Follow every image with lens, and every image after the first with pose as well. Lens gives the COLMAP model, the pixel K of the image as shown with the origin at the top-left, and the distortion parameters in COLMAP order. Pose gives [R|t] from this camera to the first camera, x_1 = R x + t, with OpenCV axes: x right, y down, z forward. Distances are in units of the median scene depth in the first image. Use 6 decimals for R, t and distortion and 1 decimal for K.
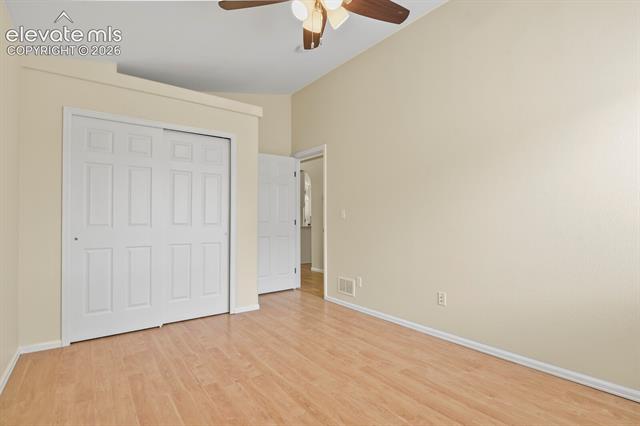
lens RADIAL K [[313.2, 0, 319.8], [0, 313.2, 214.6], [0, 0, 1]] dist [-0.003966, -0.003261]
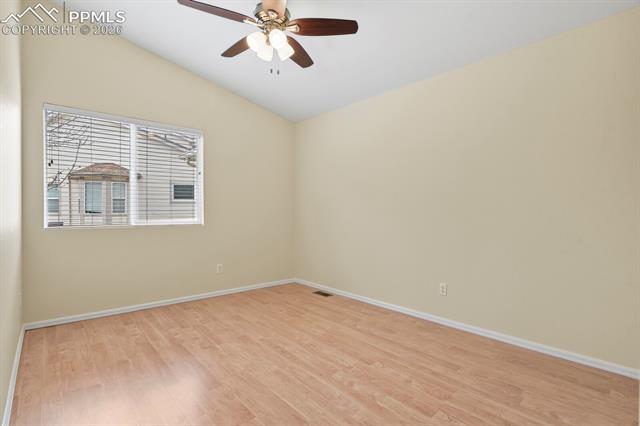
lens RADIAL K [[313.2, 0, 319.6], [0, 313.2, 211.1], [0, 0, 1]] dist [-0.003966, -0.003261]
pose [[-0.996871, 0.001172, -0.079038, -0.078239], [0.001874, 0.999959, -0.008812, 0.022900], [0.079024, -0.008933, -0.996833, 2.004654]]
